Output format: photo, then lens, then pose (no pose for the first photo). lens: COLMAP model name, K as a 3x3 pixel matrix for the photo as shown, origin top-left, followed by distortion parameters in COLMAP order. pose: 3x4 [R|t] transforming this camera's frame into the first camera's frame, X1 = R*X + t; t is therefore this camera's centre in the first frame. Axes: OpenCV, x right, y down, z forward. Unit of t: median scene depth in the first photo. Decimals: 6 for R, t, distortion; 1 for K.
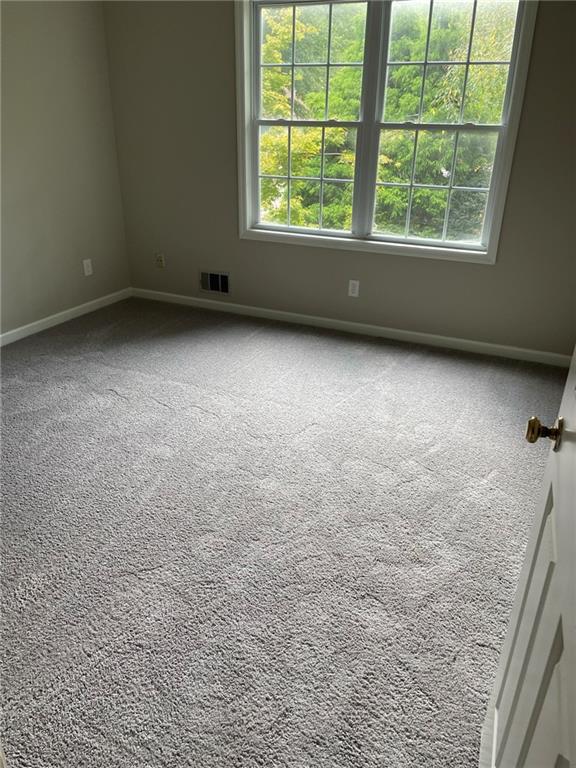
lens RADIAL K [[577.1, 0, 288.0], [0, 577.1, 384.0], [0, 0, 1]] dist [0.074943, -0.102510]
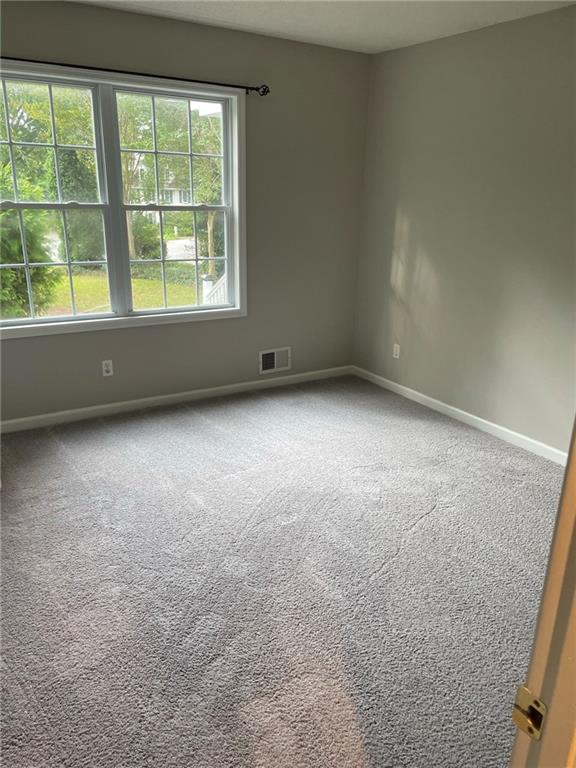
lens RADIAL K [[571.6, 0, 287.2], [0, 571.6, 372.7], [0, 0, 1]] dist [0.068440, 0.000531]
pose [[0.588650, -0.247462, 0.769580, -0.532368], [0.343291, 0.938412, 0.039167, -0.112938], [-0.731876, 0.241135, 0.637347, 0.216746]]
